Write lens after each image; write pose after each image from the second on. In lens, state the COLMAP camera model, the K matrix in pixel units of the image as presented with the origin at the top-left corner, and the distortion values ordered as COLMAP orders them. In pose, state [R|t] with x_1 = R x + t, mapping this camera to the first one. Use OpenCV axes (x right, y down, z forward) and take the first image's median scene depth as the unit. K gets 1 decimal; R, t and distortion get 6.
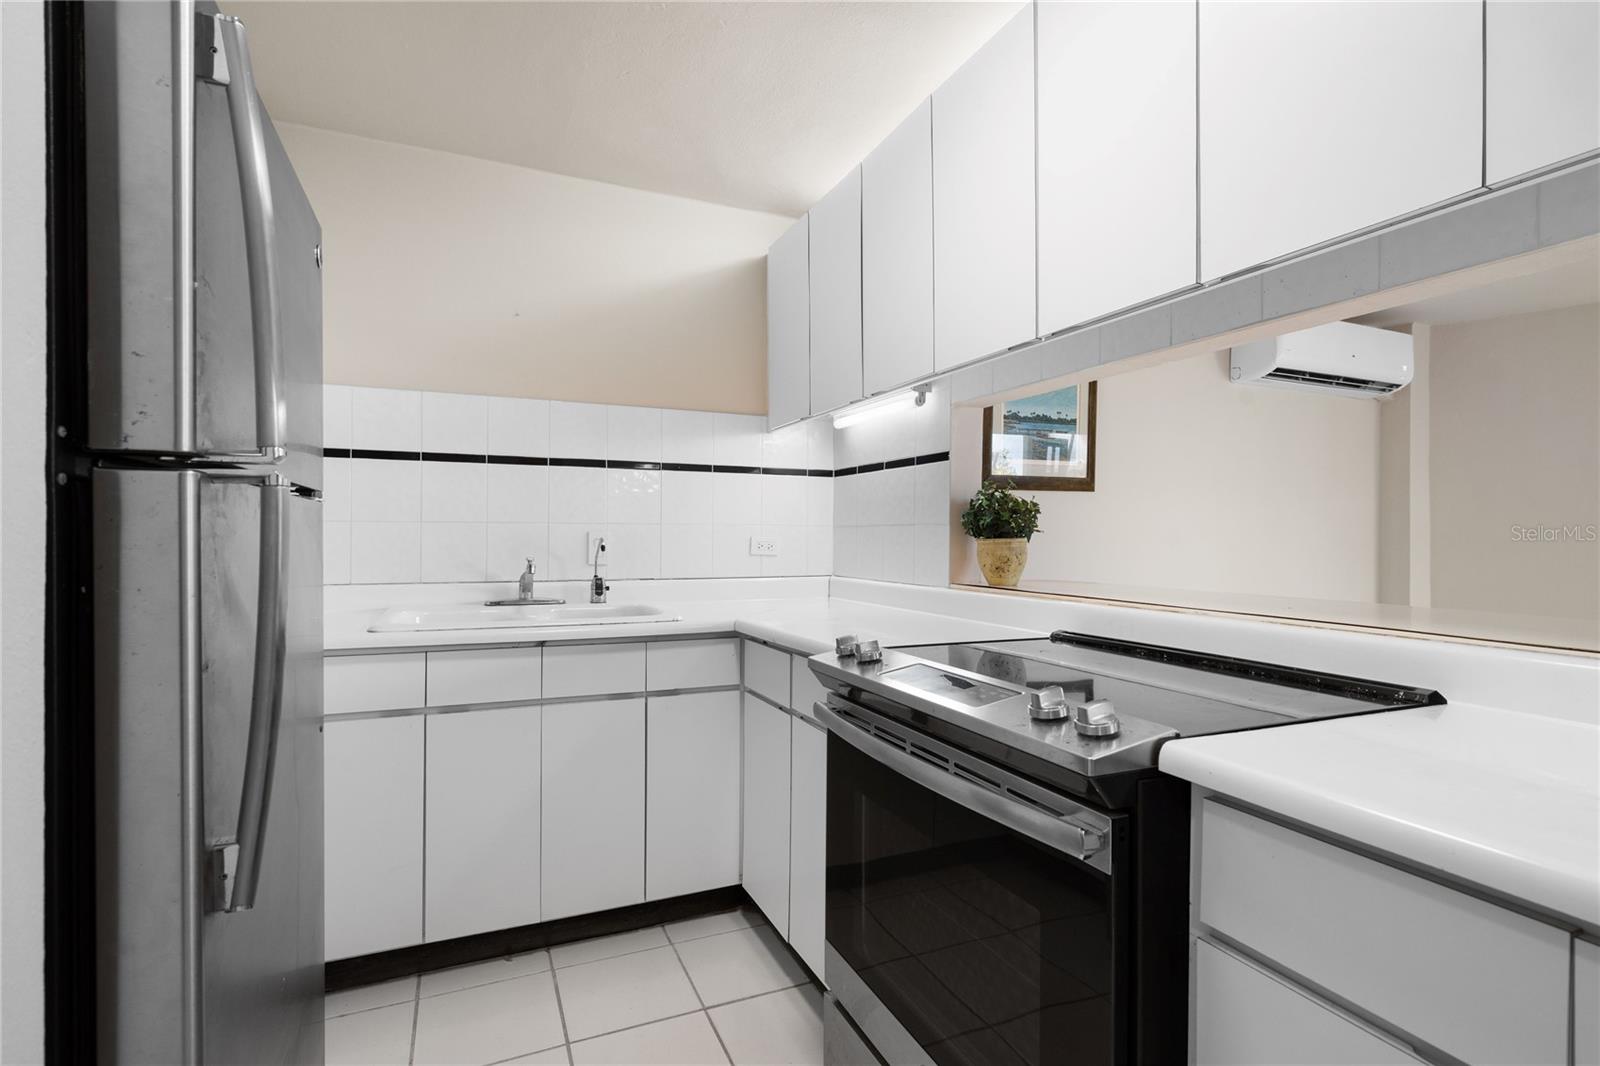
lens RADIAL K [[761.9, 0, 795.5], [0, 761.9, 535.2], [0, 0, 1]] dist [-0.002601, 0.000513]
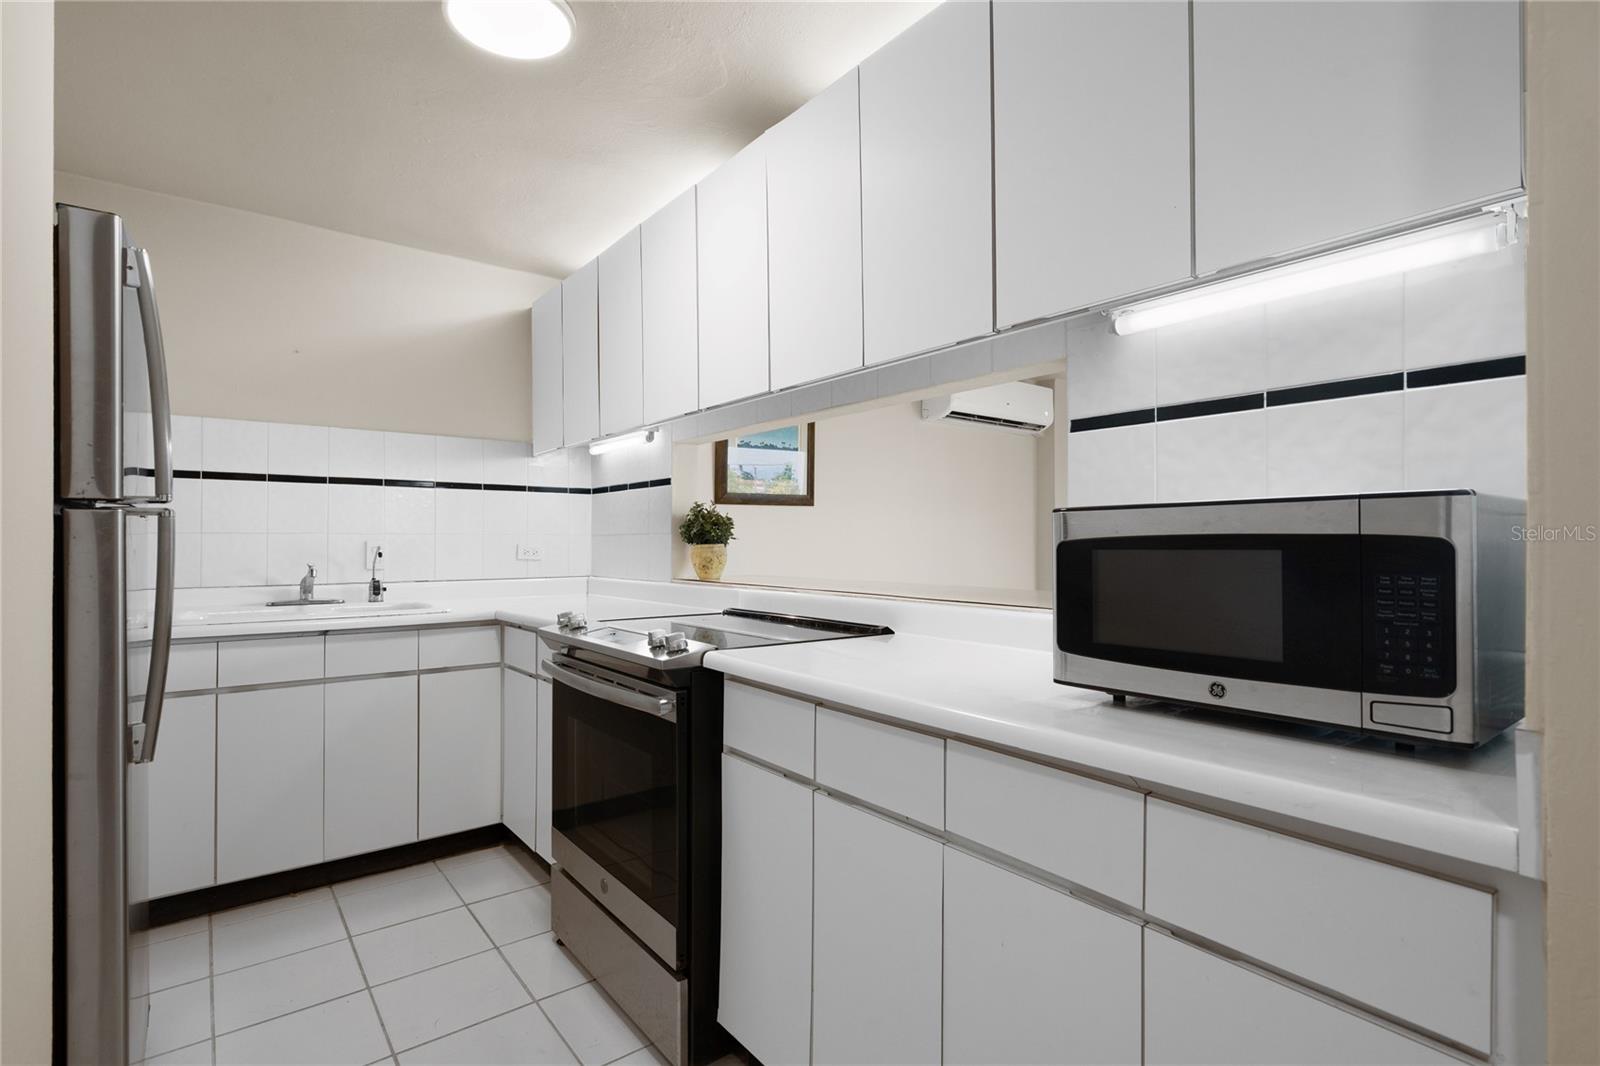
lens RADIAL K [[761.9, 0, 795.5], [0, 761.9, 535.2], [0, 0, 1]] dist [-0.002601, 0.000513]
pose [[0.968974, -0.004069, 0.247130, 0.087046], [0.006224, 0.999949, -0.007939, 0.000147], [-0.247085, 0.009230, 0.968950, -0.330859]]
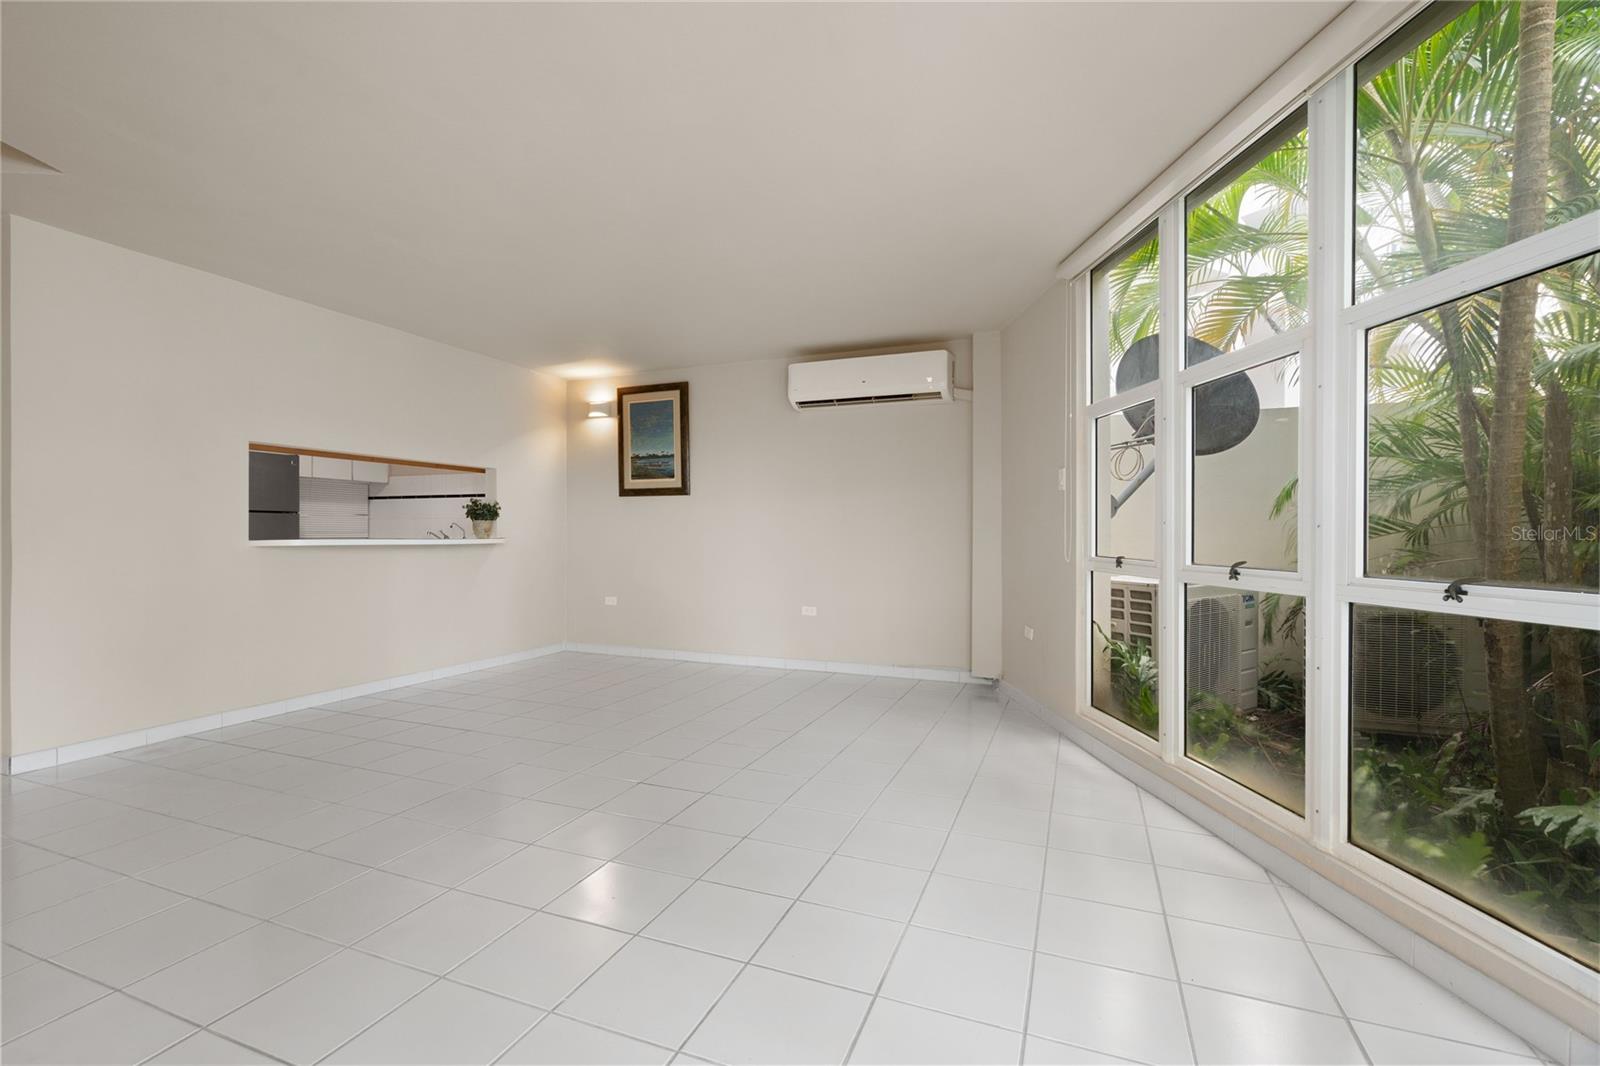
lens RADIAL K [[724.5, 0, 792.9], [0, 724.5, 533.8], [0, 0, 1]] dist [-0.001840, 0.000745]
pose [[0.695907, -0.002095, -0.718128, 2.756747], [0.002804, 0.999996, -0.000200, 0.048767], [0.718126, -0.001874, 0.695911, 0.068510]]
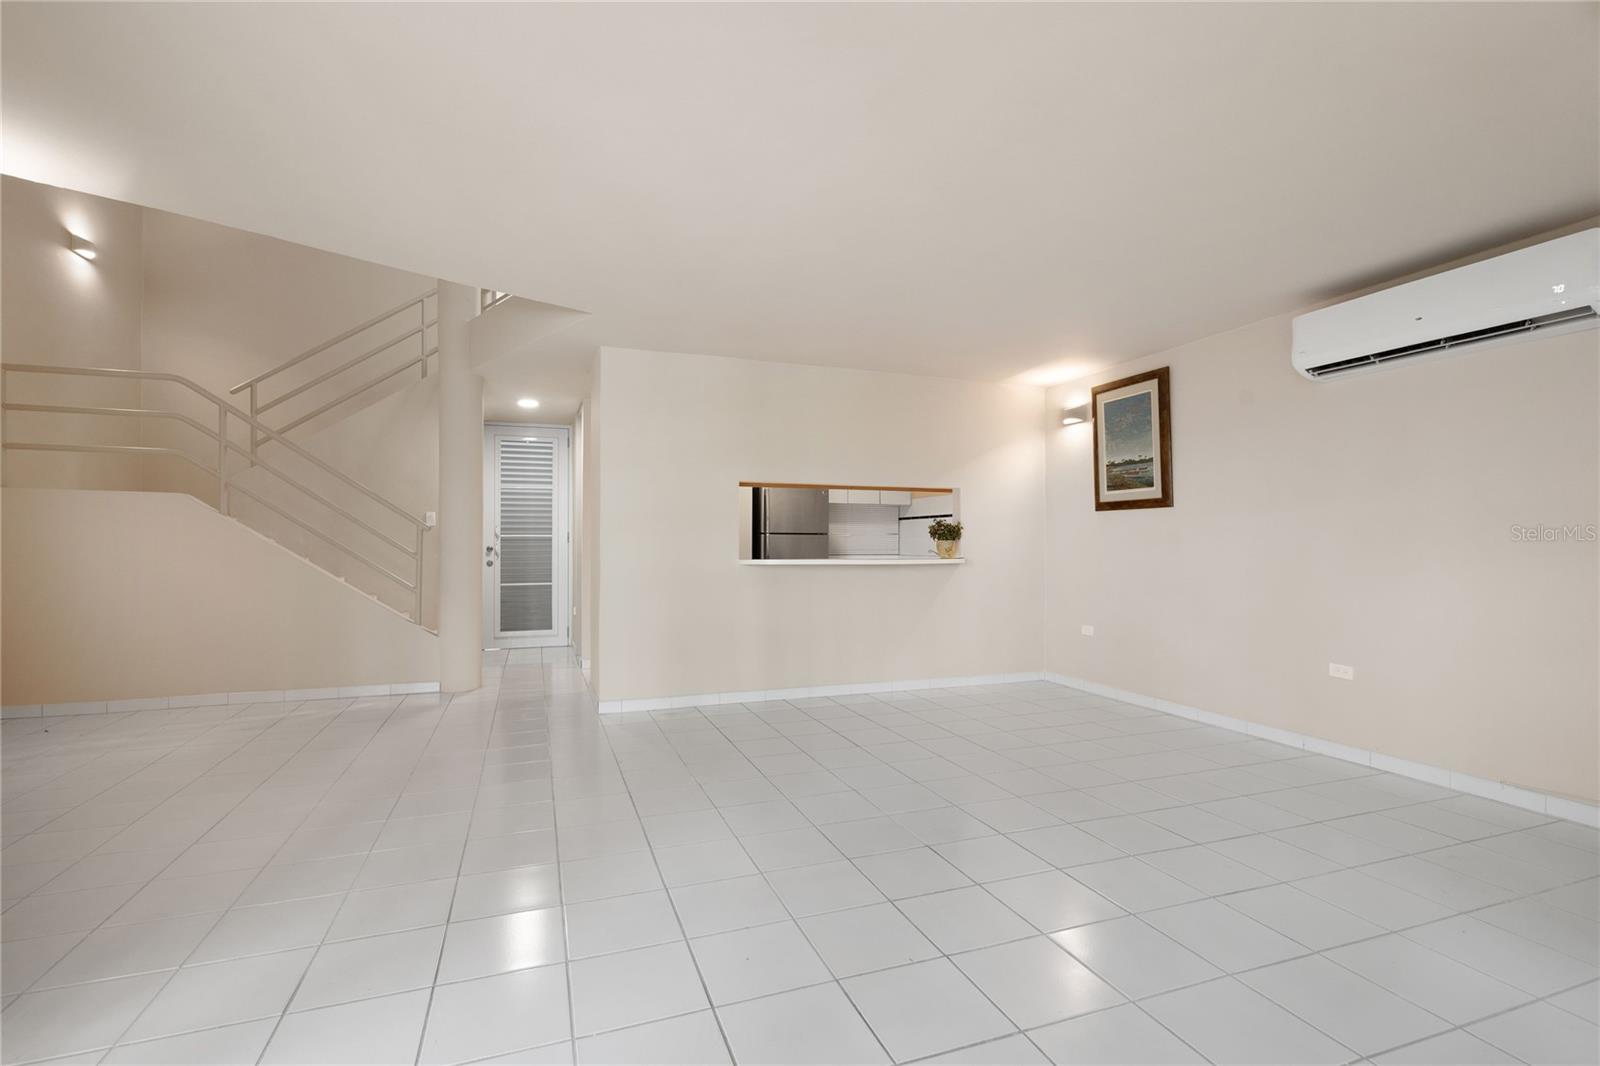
lens RADIAL K [[724.5, 0, 792.9], [0, 724.5, 533.8], [0, 0, 1]] dist [-0.001840, 0.000745]
pose [[-0.064903, -0.017169, -0.997744, 2.780935], [0.002486, 0.999846, -0.017367, 0.019328], [0.997888, -0.003607, -0.064850, 0.656712]]
